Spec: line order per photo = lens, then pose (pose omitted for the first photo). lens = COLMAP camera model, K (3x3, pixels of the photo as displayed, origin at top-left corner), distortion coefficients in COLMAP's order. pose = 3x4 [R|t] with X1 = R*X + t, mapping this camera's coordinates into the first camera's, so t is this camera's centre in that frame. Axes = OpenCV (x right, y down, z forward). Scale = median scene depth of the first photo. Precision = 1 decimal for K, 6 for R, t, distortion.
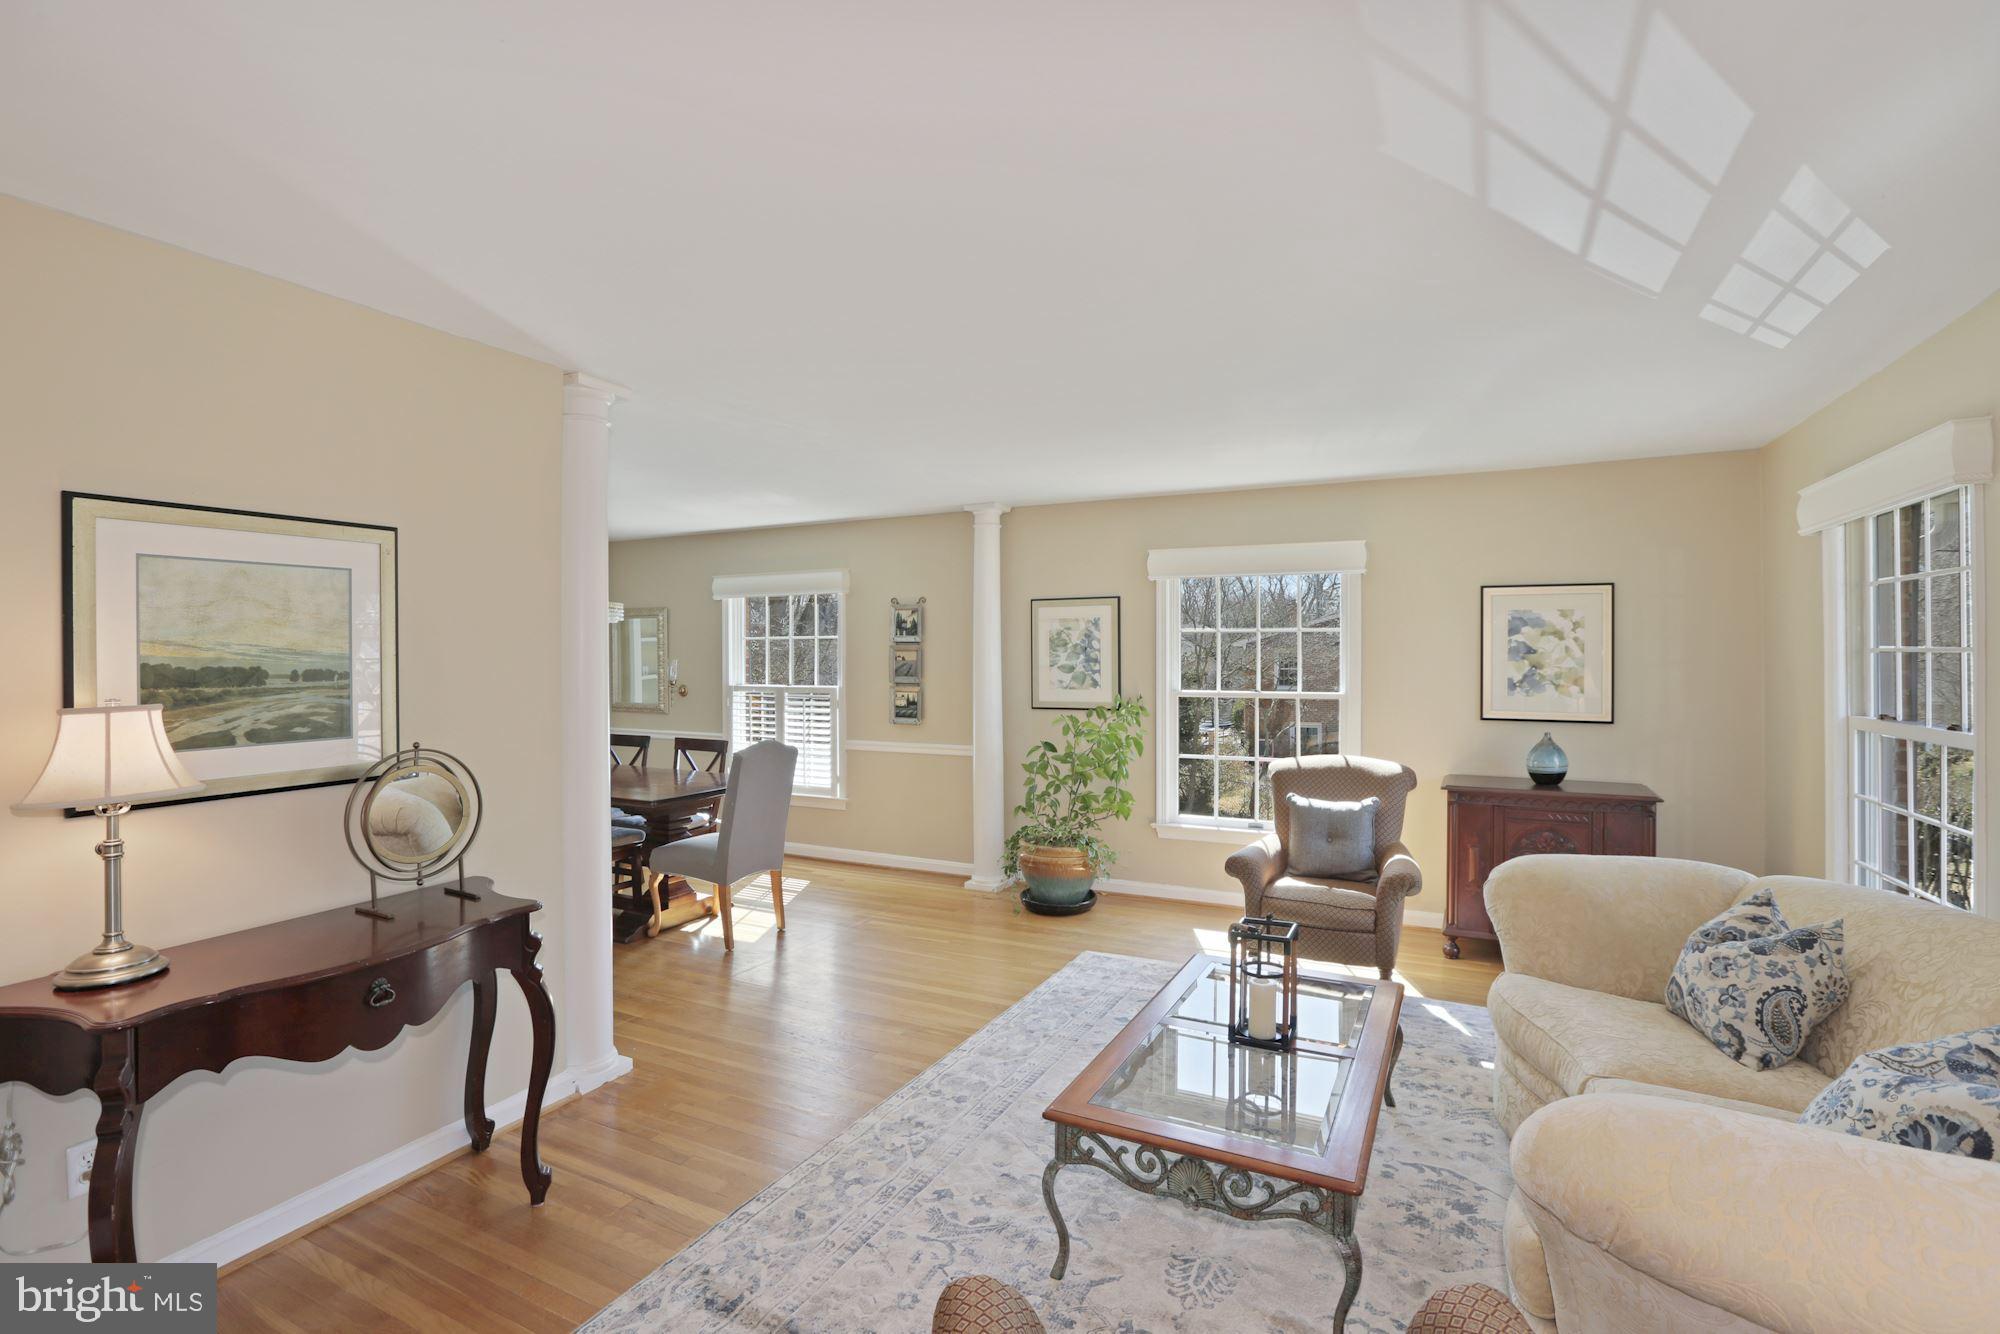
lens RADIAL K [[917.4, 0, 1006.8], [0, 917.4, 655.6], [0, 0, 1]] dist [-0.038979, 0.009590]
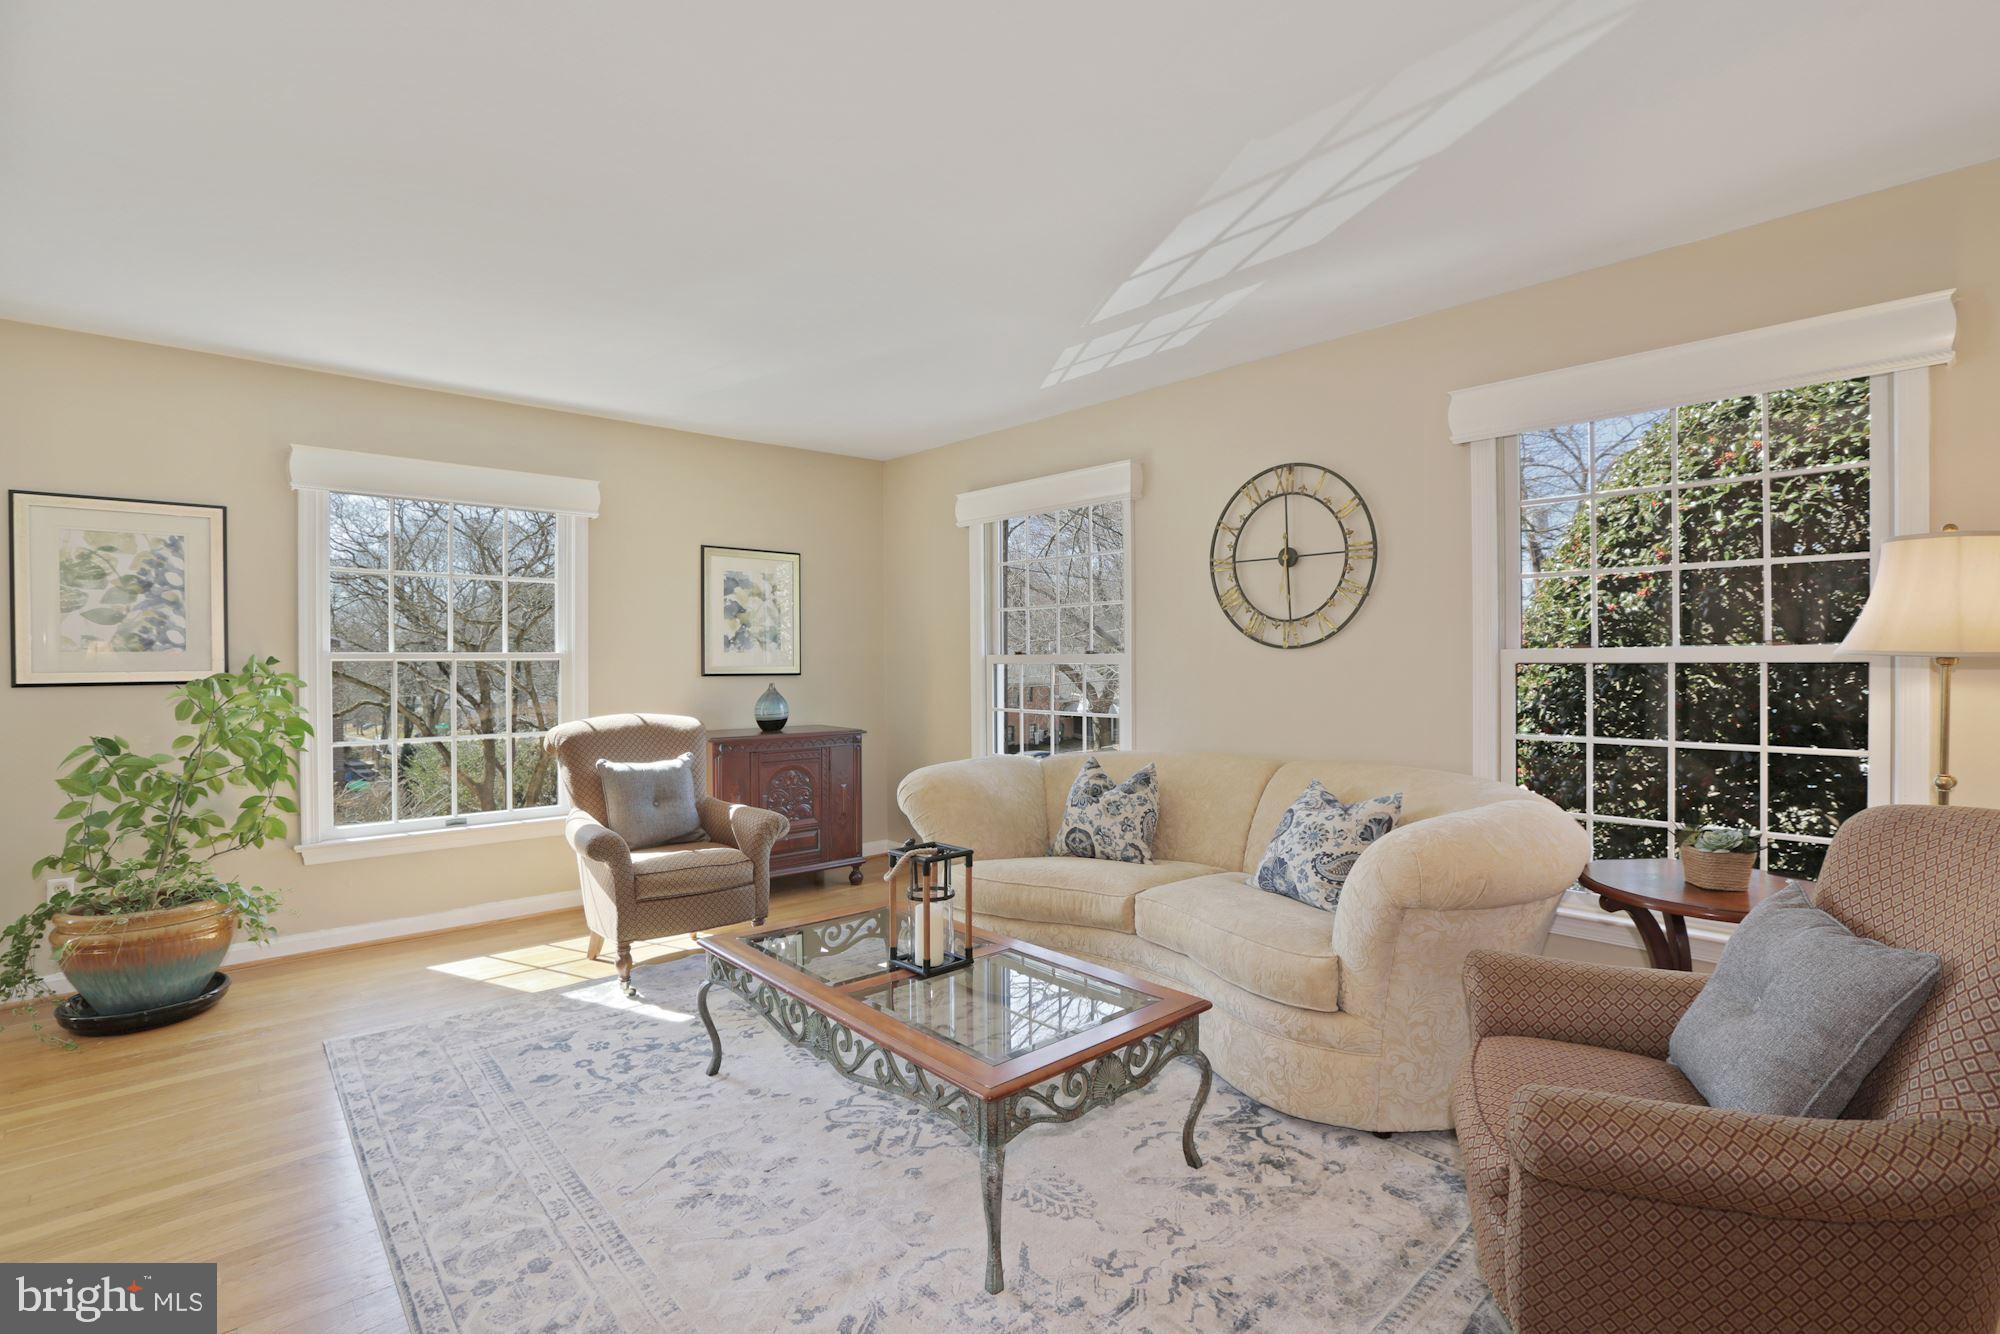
lens RADIAL K [[917.4, 0, 993.7], [0, 917.4, 662.9], [0, 0, 1]] dist [-0.038979, 0.009590]
pose [[0.367364, -0.004494, 0.930066, -0.291216], [0.003486, 0.999988, 0.003454, 0.049593], [-0.930071, 0.001973, 0.367375, 0.291755]]
